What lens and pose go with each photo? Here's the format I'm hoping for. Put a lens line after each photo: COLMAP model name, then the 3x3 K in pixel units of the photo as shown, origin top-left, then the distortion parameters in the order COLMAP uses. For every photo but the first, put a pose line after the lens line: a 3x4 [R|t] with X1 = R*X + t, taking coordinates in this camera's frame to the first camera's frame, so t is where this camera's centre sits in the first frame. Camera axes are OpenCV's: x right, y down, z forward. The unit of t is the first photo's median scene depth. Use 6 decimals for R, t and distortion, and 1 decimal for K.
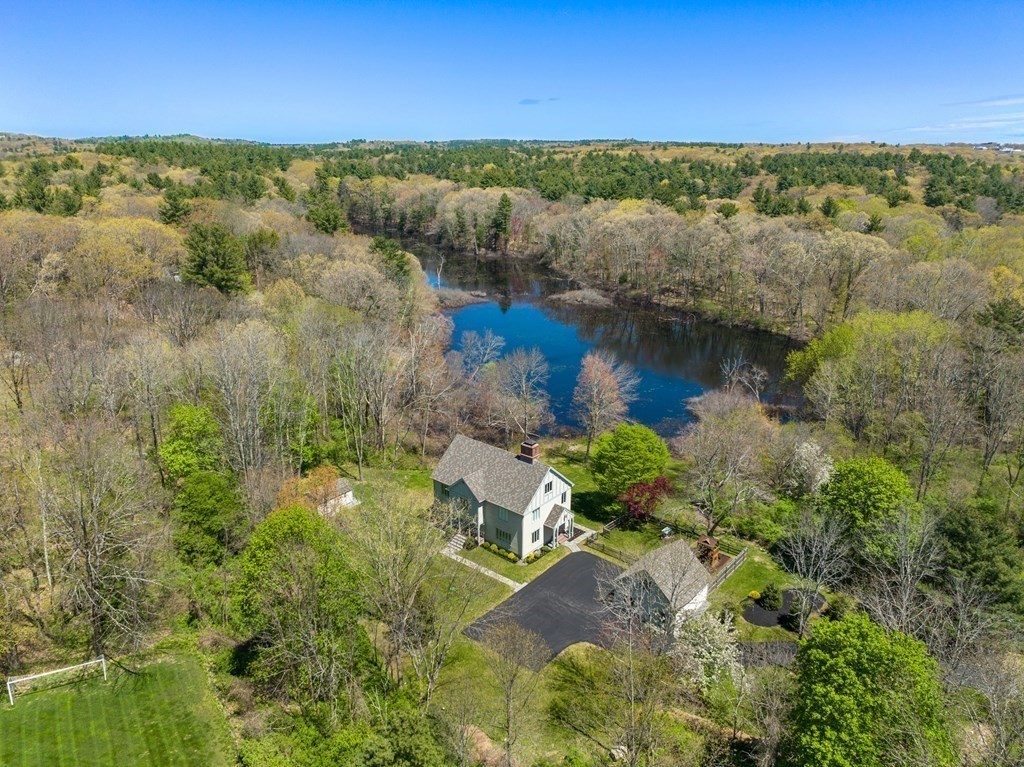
lens RADIAL K [[721.8, 0, 511.5], [0, 721.8, 382.7], [0, 0, 1]] dist [-0.041268, -0.000319]
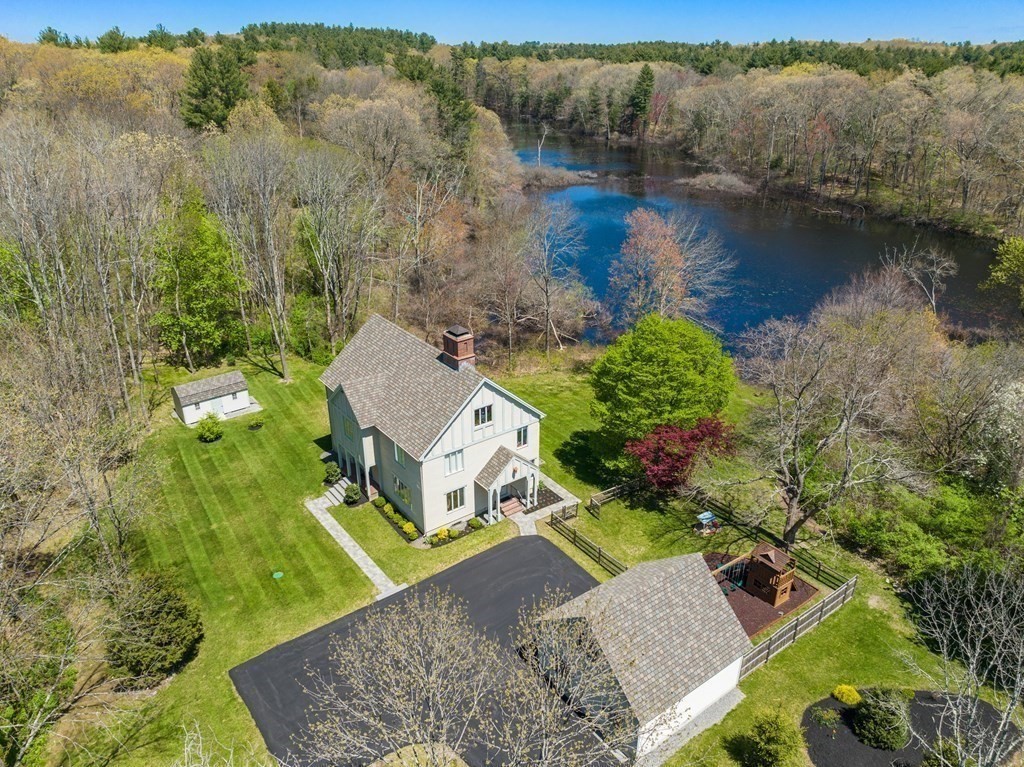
lens RADIAL K [[721.8, 0, 511.5], [0, 721.8, 382.7], [0, 0, 1]] dist [-0.041268, -0.000319]
pose [[0.972244, 0.093095, -0.214651, 0.174344], [-0.068687, 0.990575, 0.118505, 0.050249], [0.223660, -0.100472, 0.969475, 0.442473]]
